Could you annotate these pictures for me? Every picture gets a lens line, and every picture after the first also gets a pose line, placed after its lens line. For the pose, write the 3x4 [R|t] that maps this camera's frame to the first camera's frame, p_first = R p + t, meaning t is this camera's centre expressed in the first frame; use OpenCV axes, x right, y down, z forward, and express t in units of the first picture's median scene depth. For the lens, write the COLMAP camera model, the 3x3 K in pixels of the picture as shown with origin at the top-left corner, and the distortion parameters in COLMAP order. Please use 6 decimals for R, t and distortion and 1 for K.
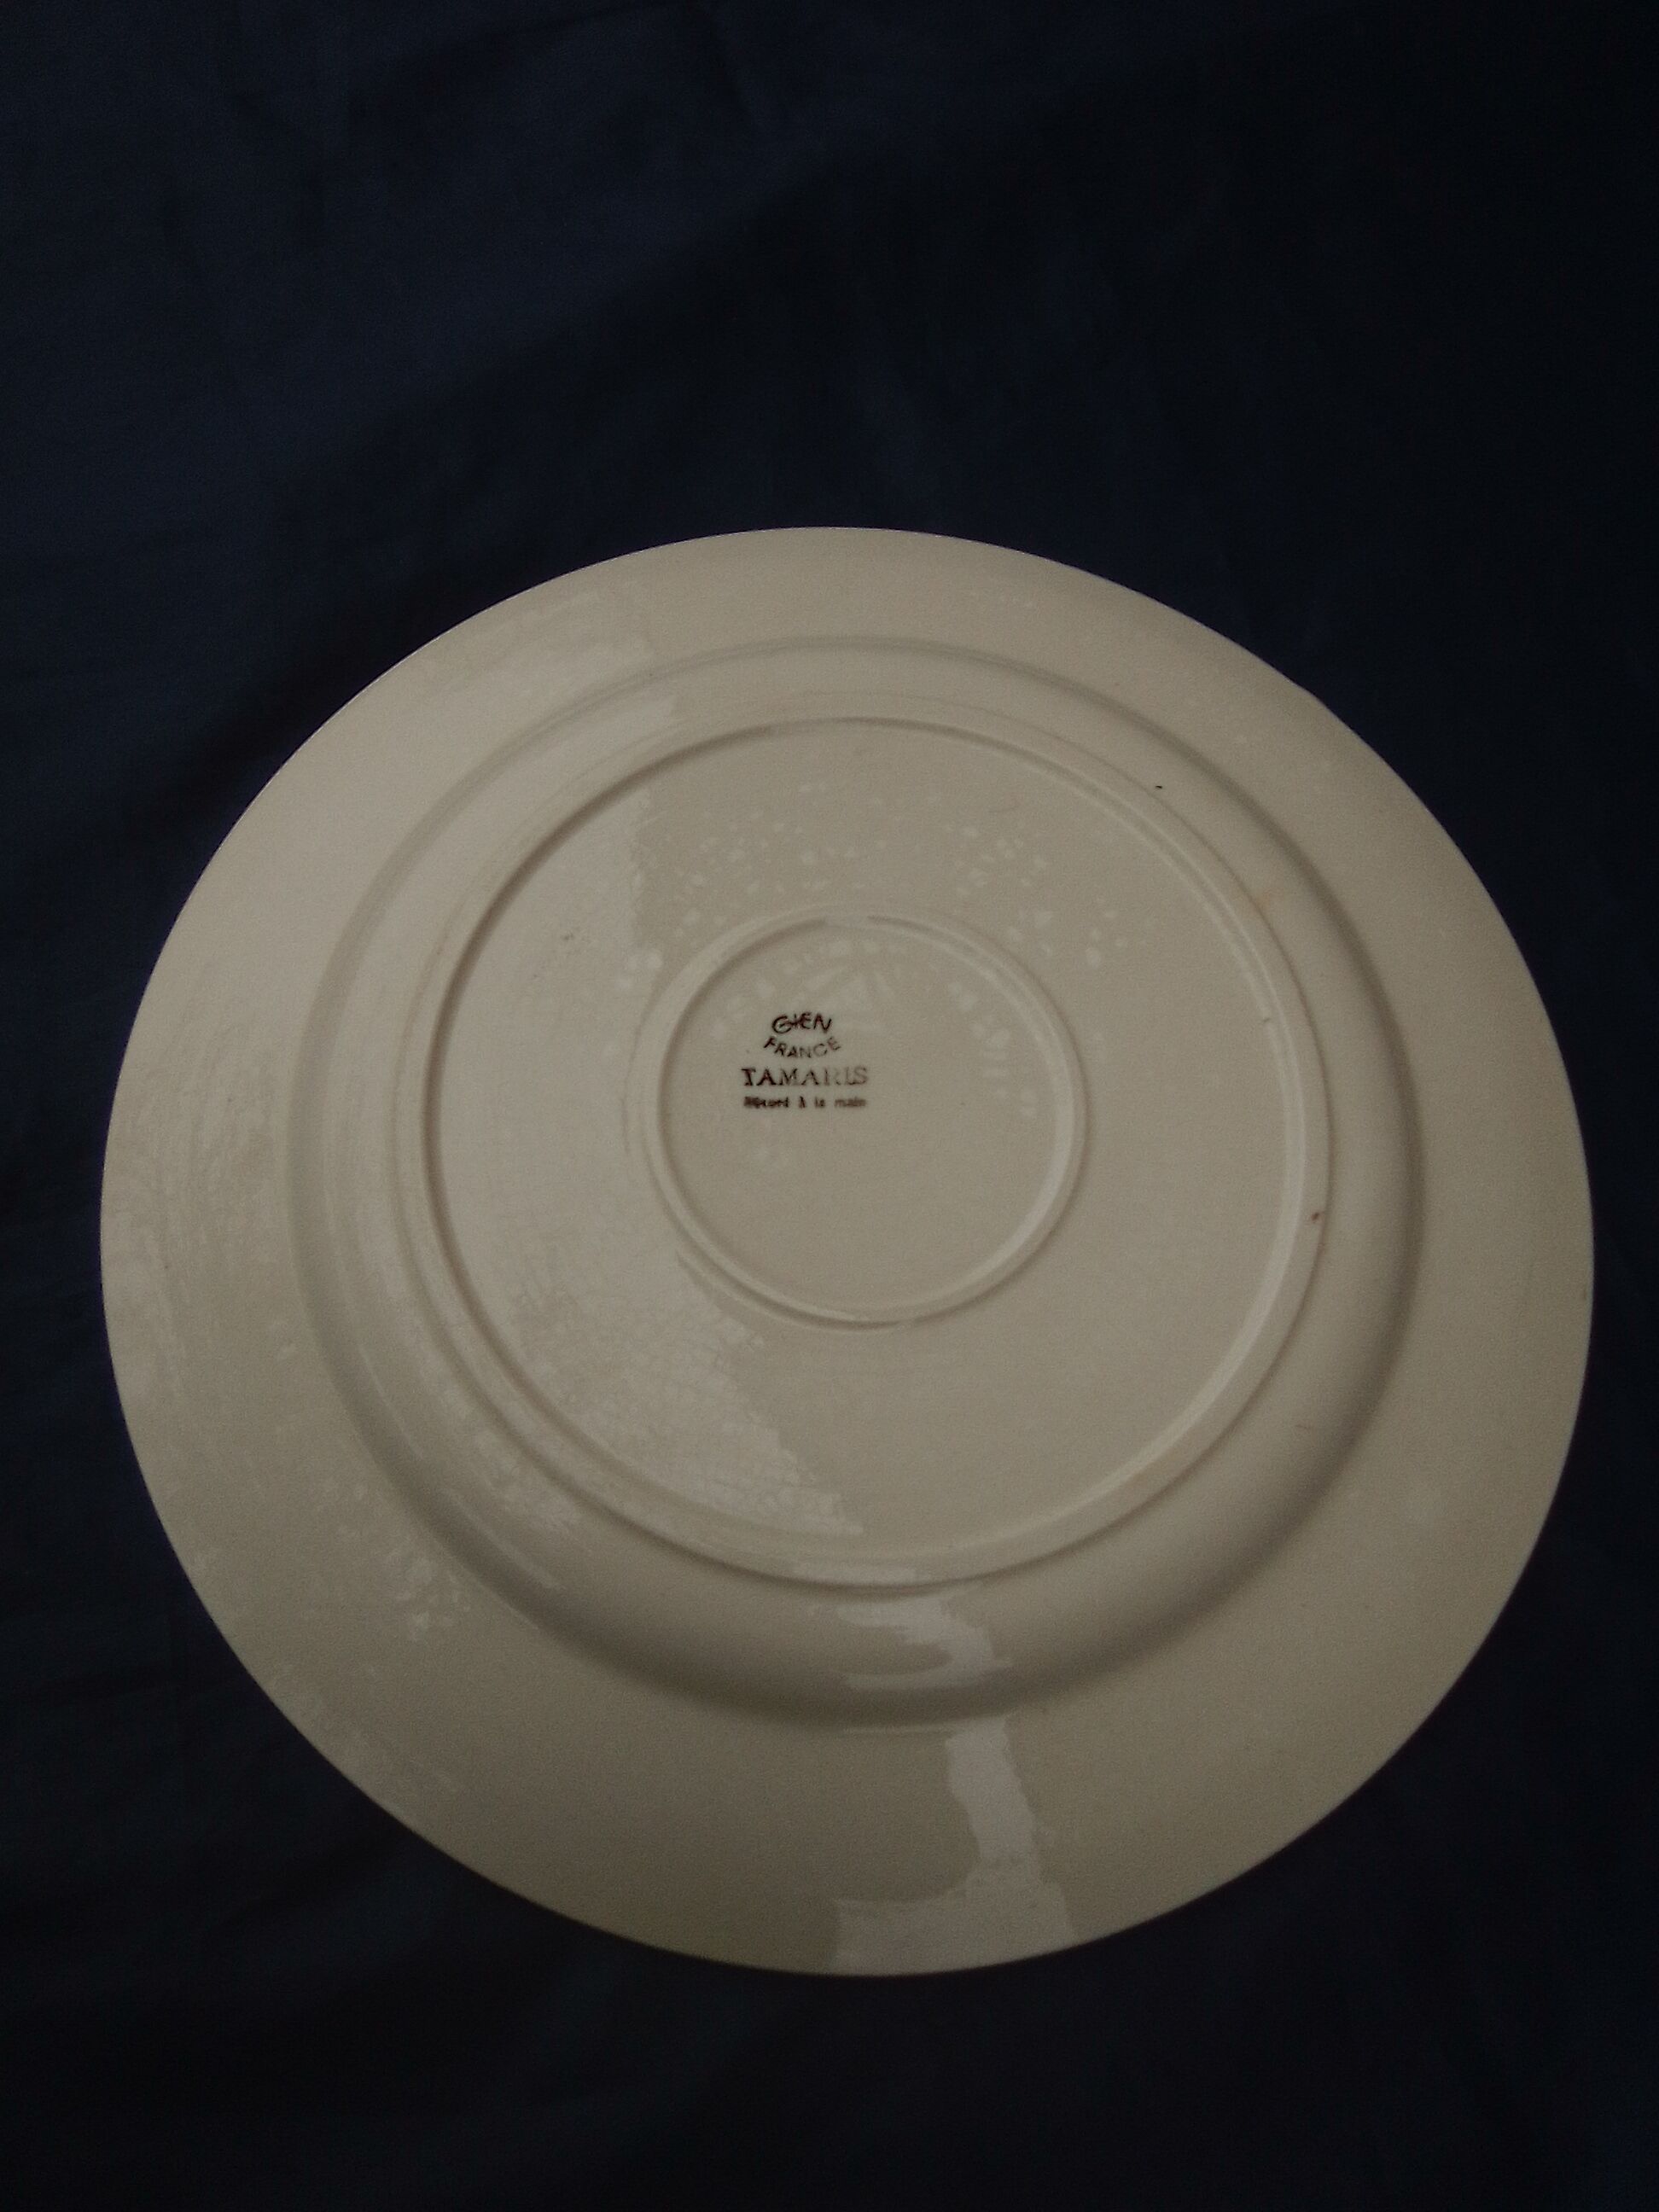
lens RADIAL K [[1759.8, 0, 832.5], [0, 1759.8, 1109.7], [0, 0, 1]] dist [0.002147, -0.033654]
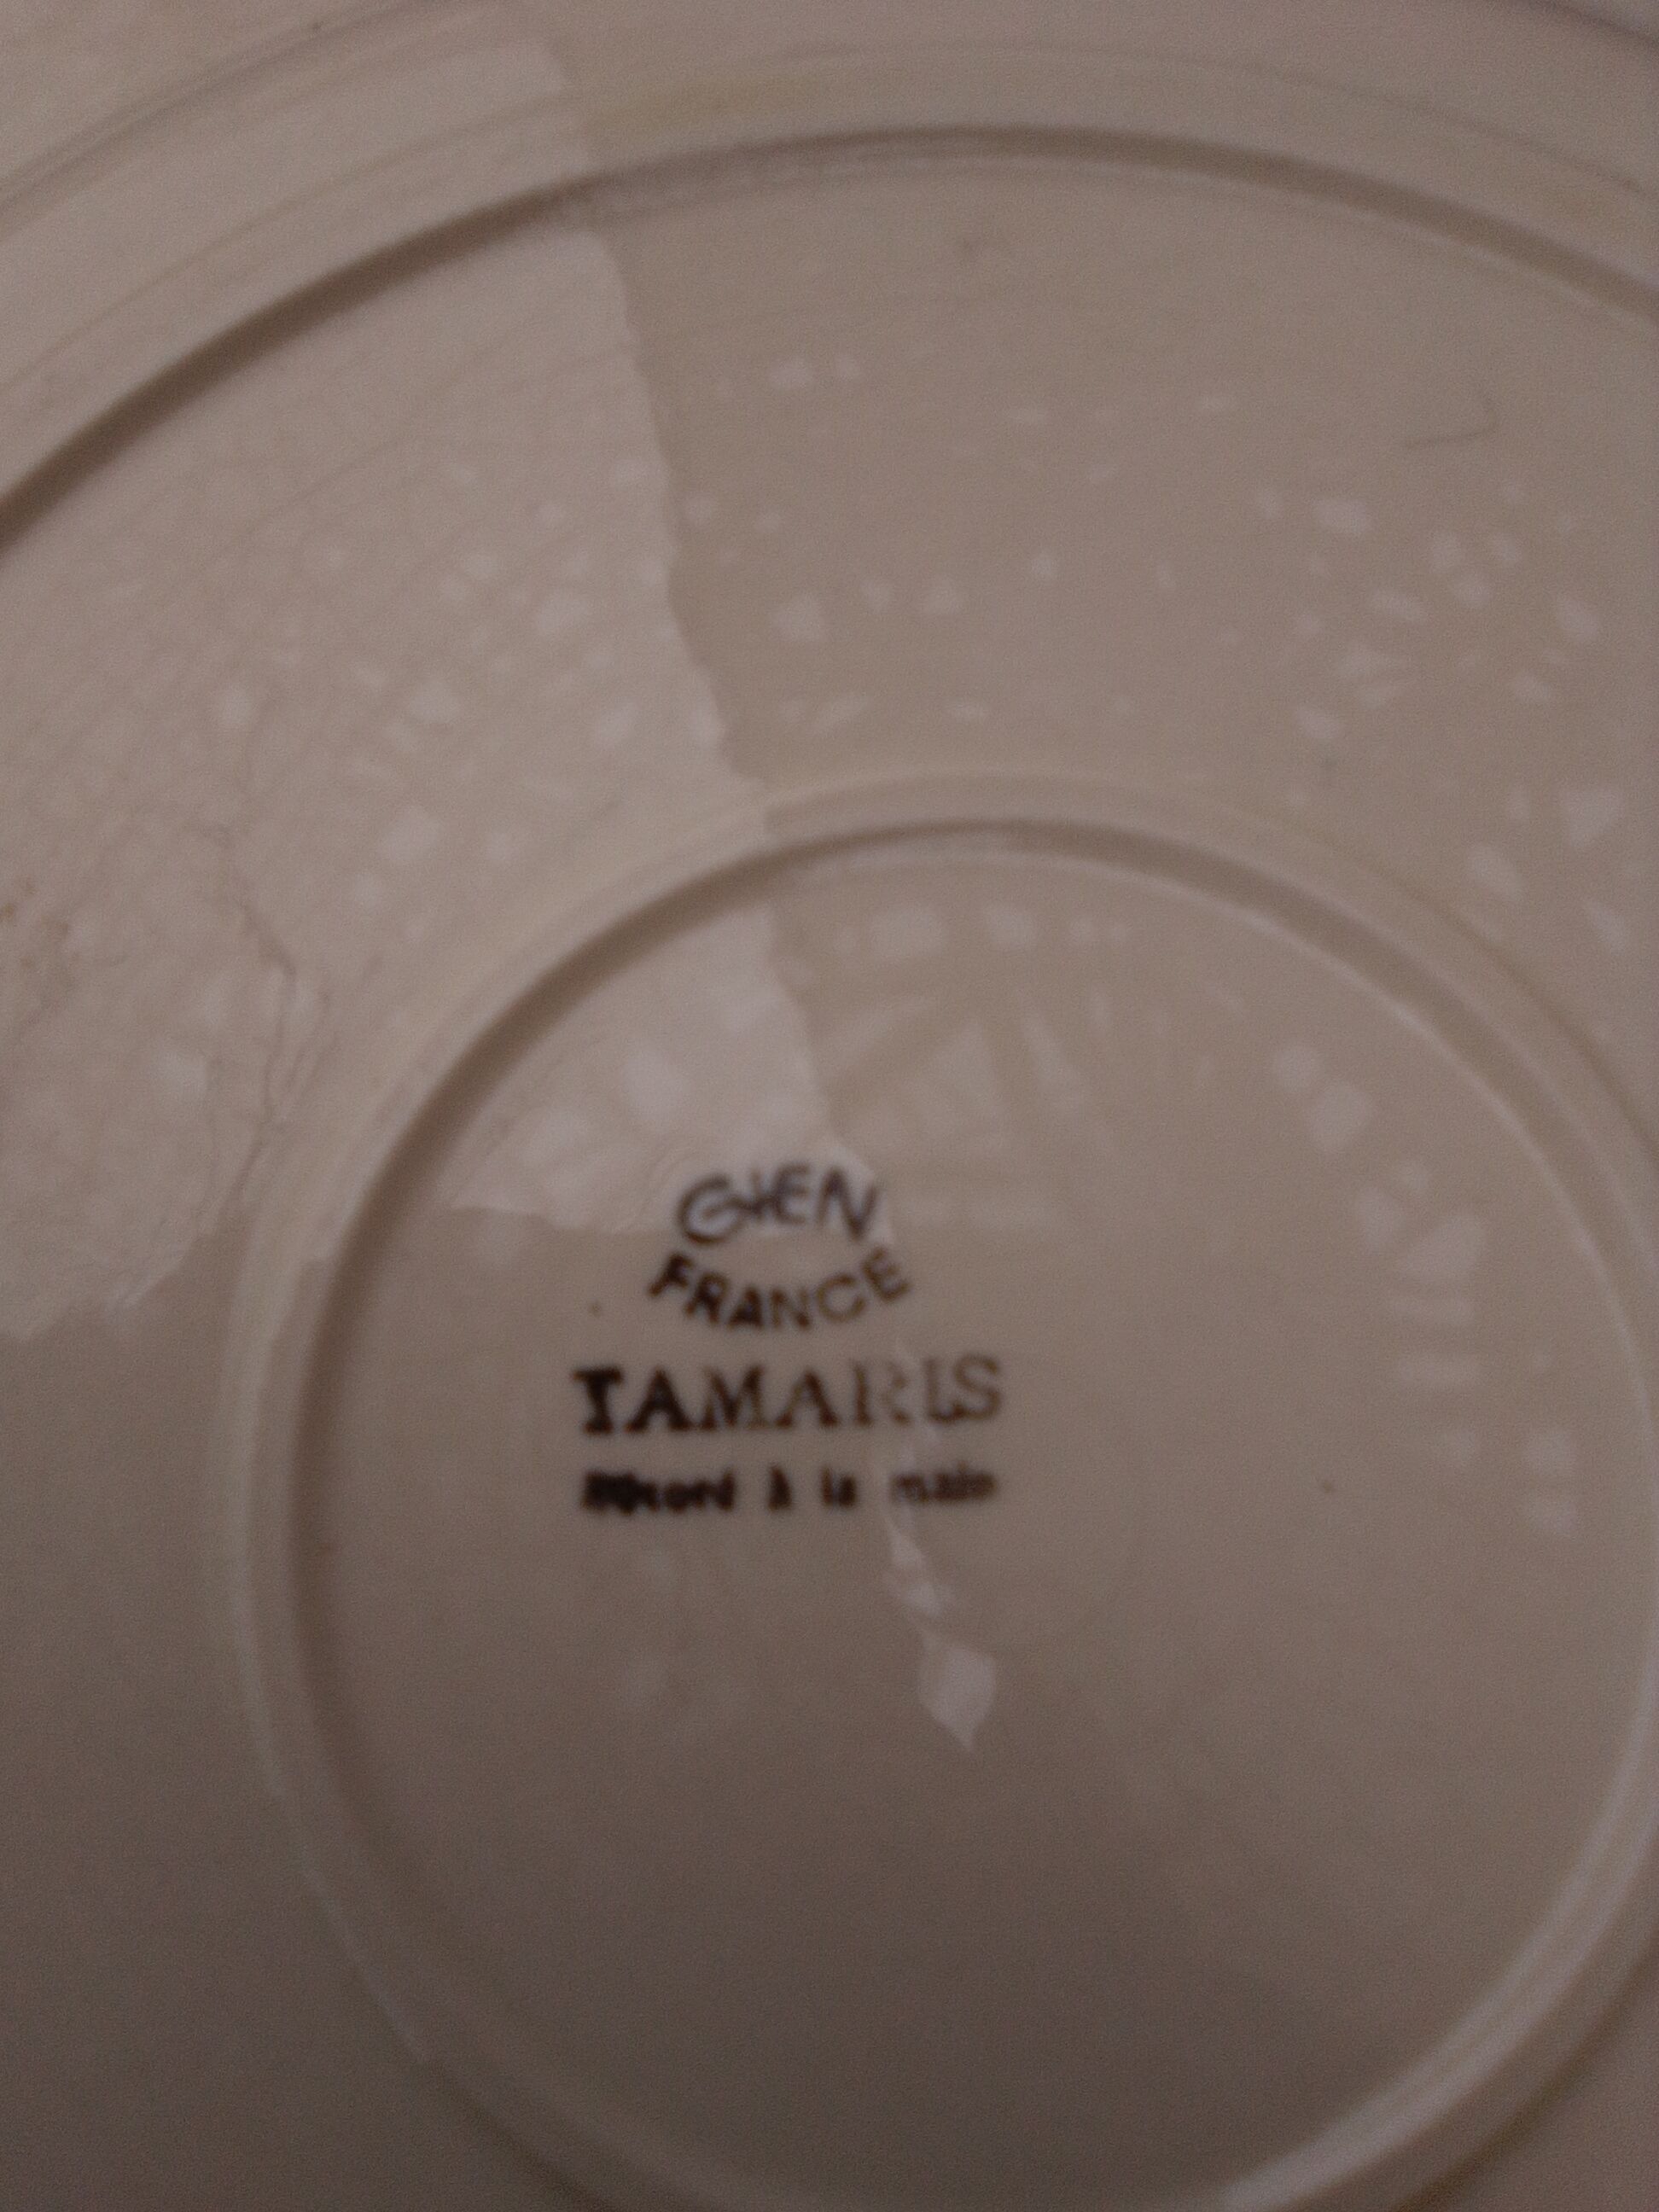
lens RADIAL K [[1759.8, 0, 823.3], [0, 1759.8, 1098.7], [0, 0, 1]] dist [0.002147, -0.033654]
pose [[0.998508, -0.004789, -0.054399, 0.006369], [0.014422, 0.983905, 0.178111, -0.119703], [0.052671, -0.178630, 0.982506, 0.713664]]
